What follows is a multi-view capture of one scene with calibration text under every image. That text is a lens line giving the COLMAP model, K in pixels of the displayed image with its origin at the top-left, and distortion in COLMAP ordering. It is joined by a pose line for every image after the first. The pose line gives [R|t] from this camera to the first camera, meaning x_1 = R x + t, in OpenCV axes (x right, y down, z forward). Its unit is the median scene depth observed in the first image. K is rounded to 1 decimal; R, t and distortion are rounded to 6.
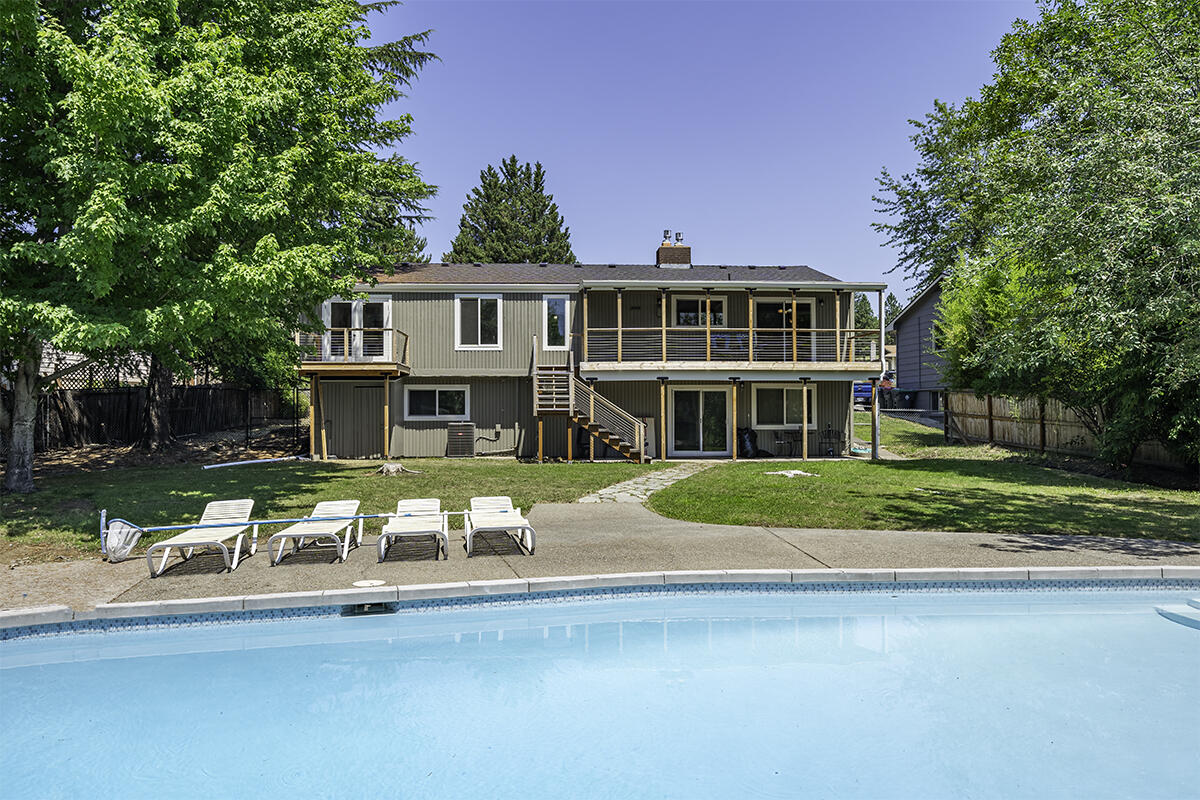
lens RADIAL K [[763.0, 0, 600.0], [0, 763.0, 400.0], [0, 0, 1]] dist [-0.006292, -0.004252]
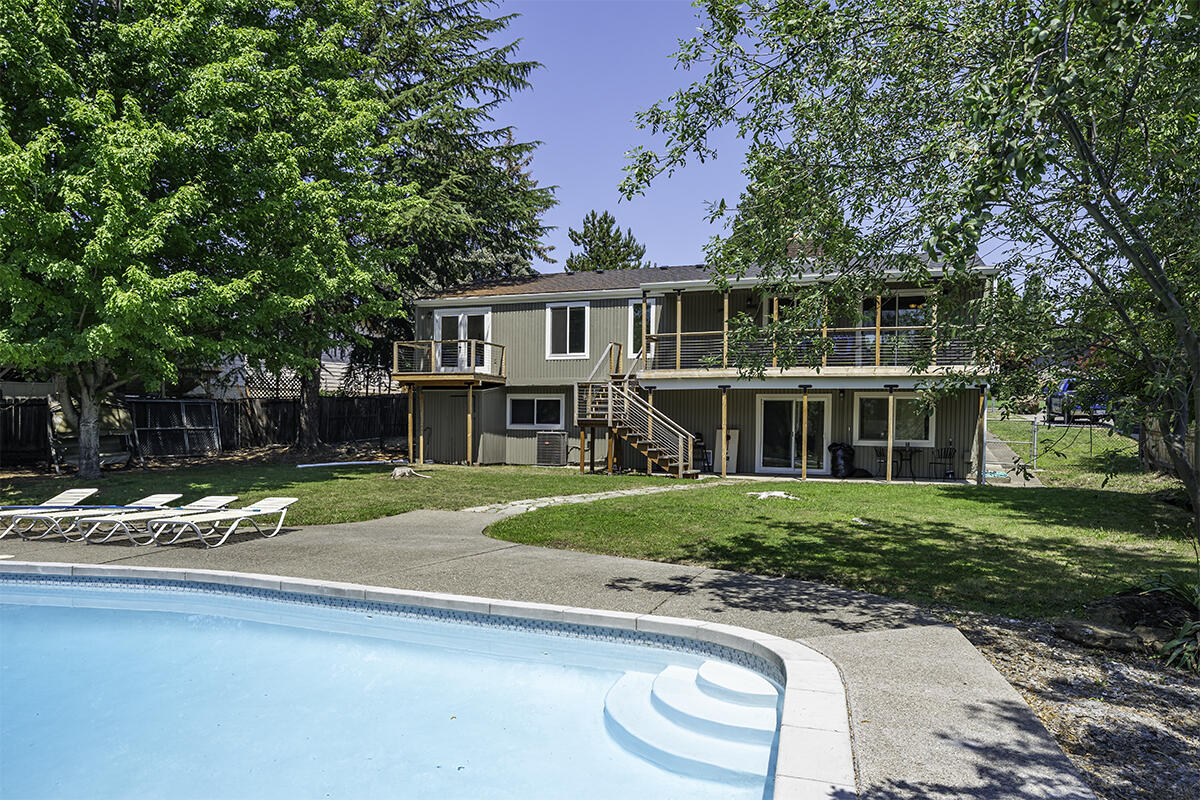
lens RADIAL K [[794.8, 0, 608.3], [0, 794.8, 445.5], [0, 0, 1]] dist [-0.001653, -0.001583]
pose [[0.920615, 0.023834, -0.389743, 0.298880], [-0.006692, 0.998952, 0.045281, -0.000163], [0.390414, -0.039078, 0.919810, 0.062484]]
